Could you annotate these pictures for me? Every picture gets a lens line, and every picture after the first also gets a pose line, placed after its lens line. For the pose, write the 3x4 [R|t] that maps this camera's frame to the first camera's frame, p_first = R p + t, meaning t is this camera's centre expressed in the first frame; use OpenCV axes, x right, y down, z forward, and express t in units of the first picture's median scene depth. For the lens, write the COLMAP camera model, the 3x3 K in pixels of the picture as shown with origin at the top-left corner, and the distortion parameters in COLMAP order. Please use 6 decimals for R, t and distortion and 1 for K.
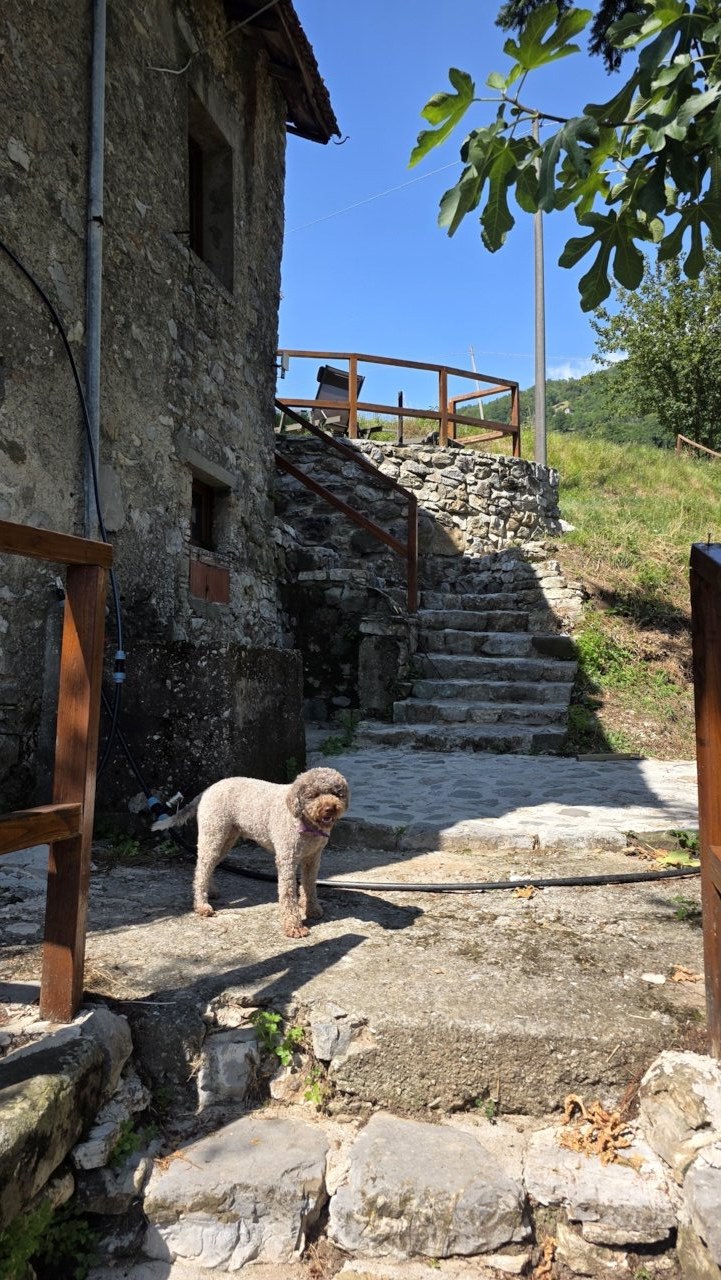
lens RADIAL K [[860.7, 0, 355.9], [0, 860.7, 647.3], [0, 0, 1]] dist [0.069137, -0.064915]
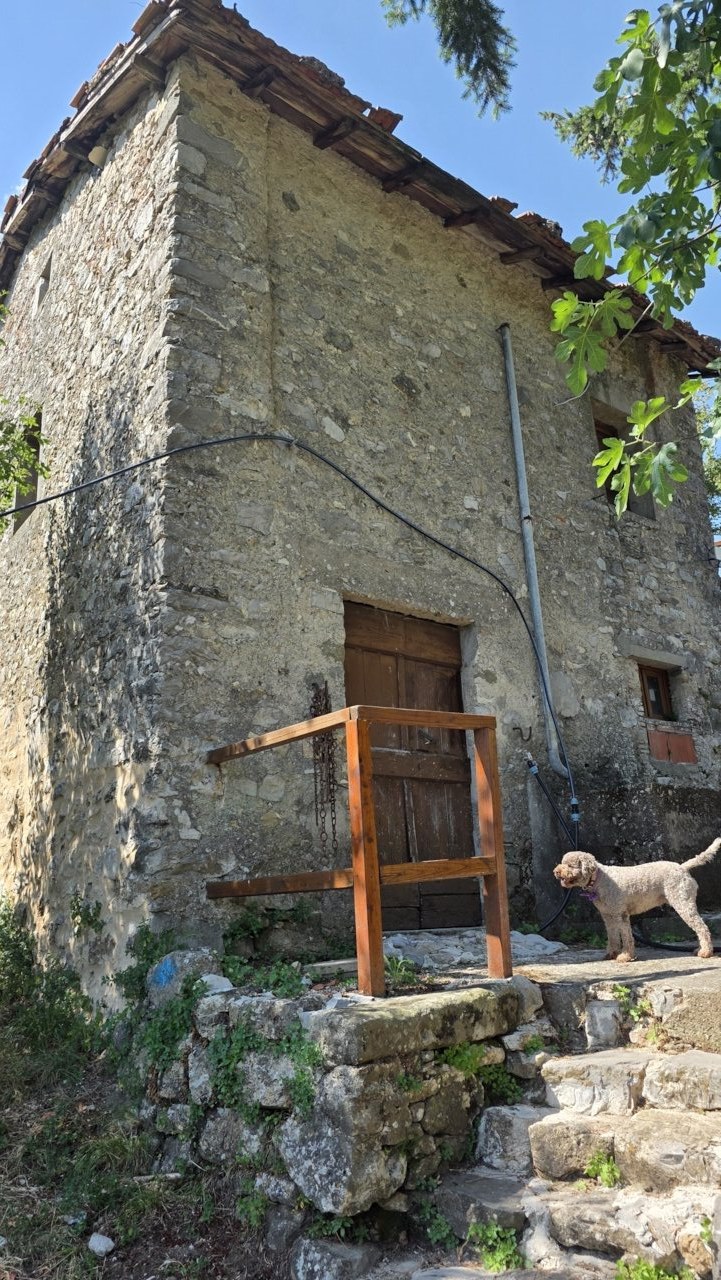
lens RADIAL K [[860.7, 0, 355.9], [0, 860.7, 647.3], [0, 0, 1]] dist [0.069137, -0.064915]
pose [[0.788940, -0.221619, -0.573113, 0.302756], [0.081187, 0.962113, -0.260282, 0.103515], [0.609083, 0.158818, 0.777042, -0.342123]]
